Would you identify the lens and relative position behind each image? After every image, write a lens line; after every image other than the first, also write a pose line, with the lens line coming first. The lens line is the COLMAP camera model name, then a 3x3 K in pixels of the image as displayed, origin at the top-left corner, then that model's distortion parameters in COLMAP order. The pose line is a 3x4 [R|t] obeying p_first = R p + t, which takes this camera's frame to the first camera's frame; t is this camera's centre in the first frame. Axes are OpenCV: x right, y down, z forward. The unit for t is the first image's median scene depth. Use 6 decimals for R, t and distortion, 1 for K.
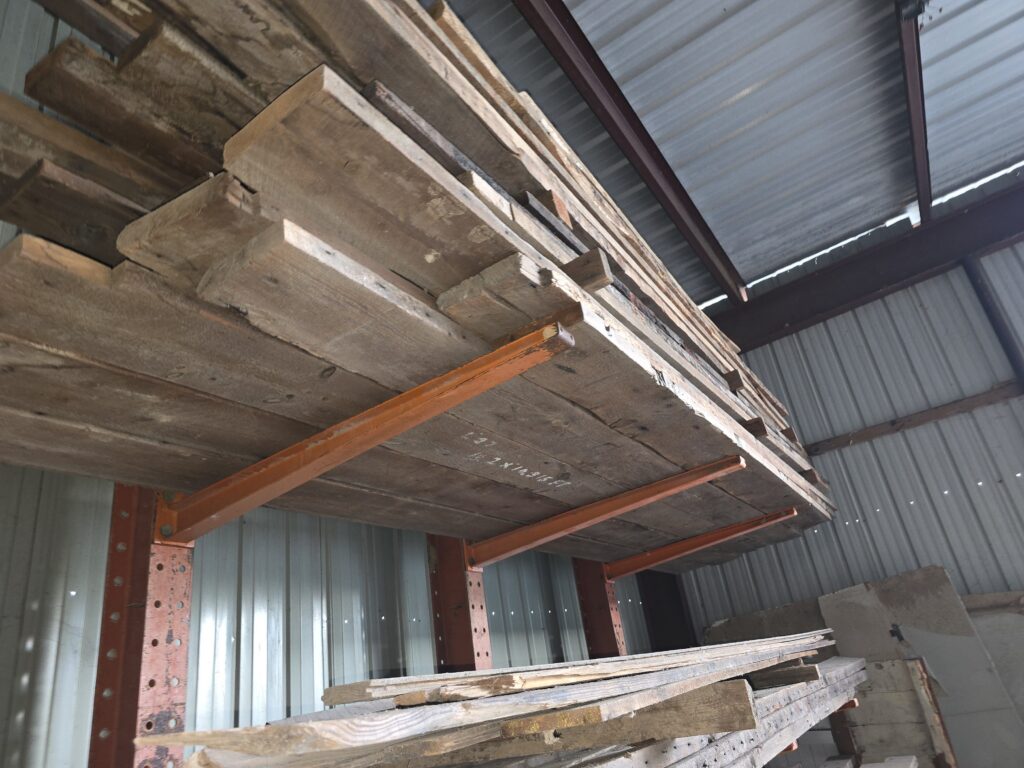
lens RADIAL K [[695.4, 0, 512.0], [0, 695.4, 384.0], [0, 0, 1]] dist [0.026146, -0.032633]
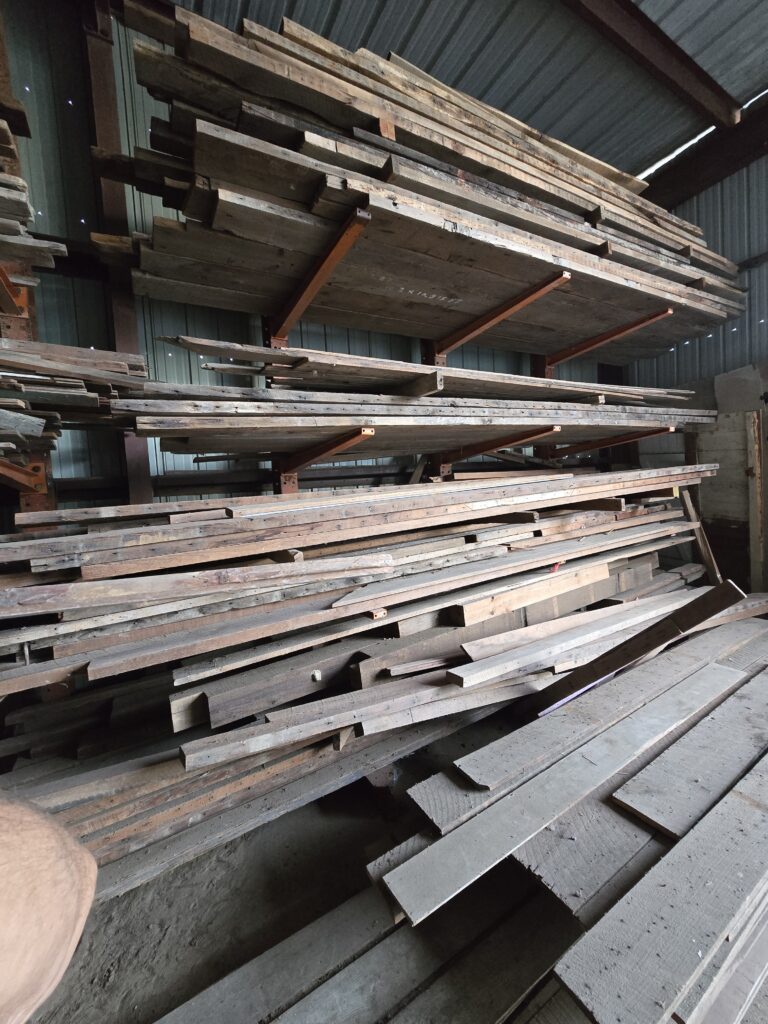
lens RADIAL K [[411.5, 0, 384.0], [0, 411.5, 512.0], [0, 0, 1]] dist [0.001710, -0.000384]
pose [[0.882282, 0.118120, -0.455661, 0.634717], [0.132939, 0.866074, 0.481916, 0.095776], [0.451559, -0.485761, 0.748418, -0.300153]]
